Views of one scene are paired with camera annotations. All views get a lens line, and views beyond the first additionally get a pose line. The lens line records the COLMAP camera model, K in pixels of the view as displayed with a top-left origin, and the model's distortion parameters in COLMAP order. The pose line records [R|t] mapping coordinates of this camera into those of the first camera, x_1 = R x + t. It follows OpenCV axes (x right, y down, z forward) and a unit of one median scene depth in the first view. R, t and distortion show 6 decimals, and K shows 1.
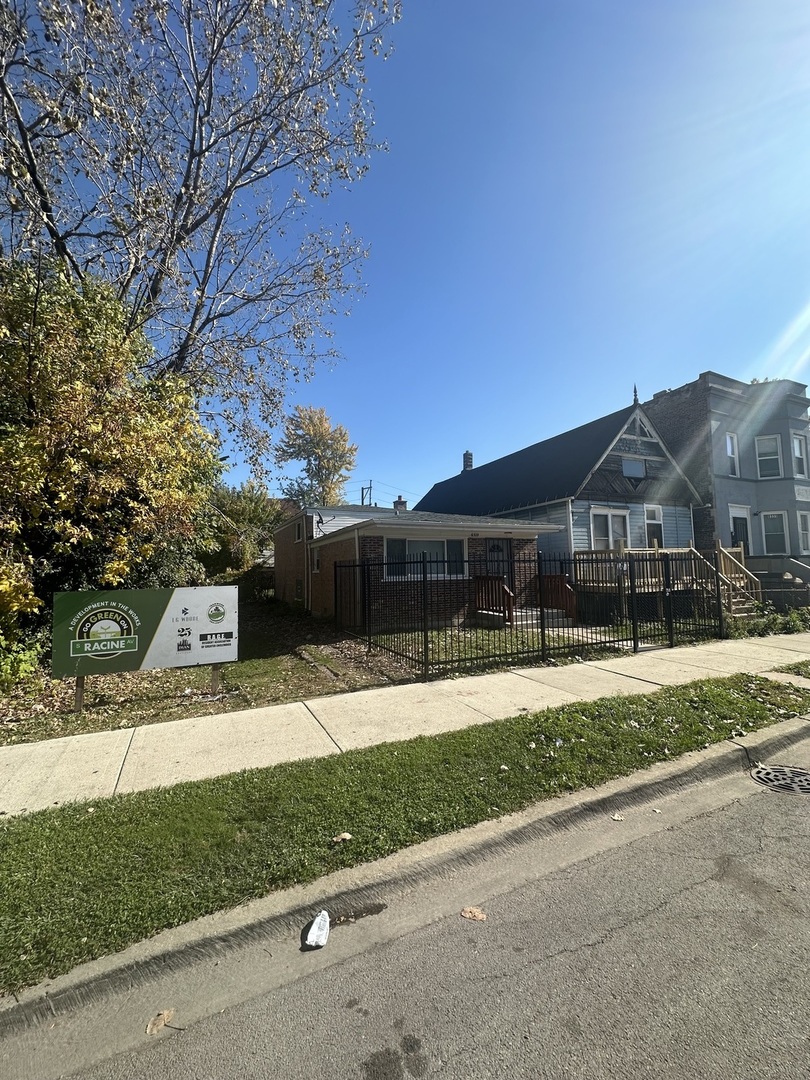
lens RADIAL K [[430.9, 0, 406.3], [0, 430.9, 540.2], [0, 0, 1]] dist [-0.001006, 0.000038]
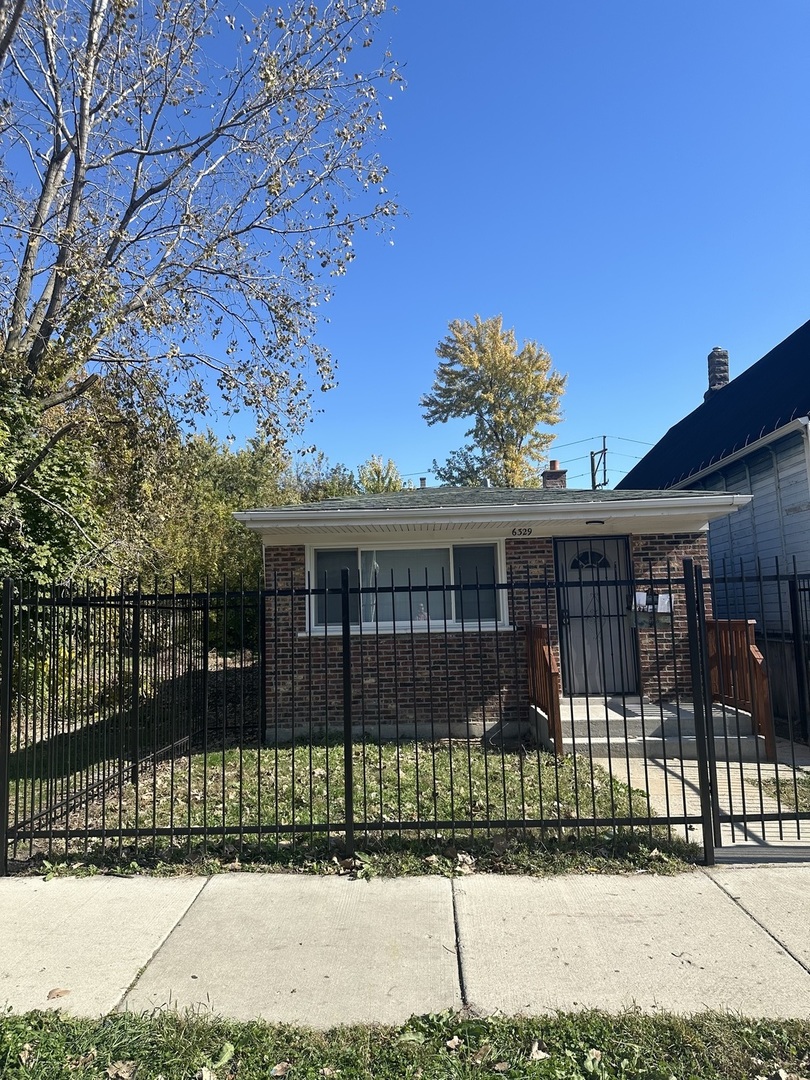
lens RADIAL K [[751.3, 0, 400.3], [0, 751.3, 540.8], [0, 0, 1]] dist [0.086376, -0.137271]
pose [[0.891063, -0.053245, -0.450746, 0.397419], [0.044637, 0.998561, -0.029715, 0.014545], [0.451680, 0.006358, 0.892158, 0.248799]]
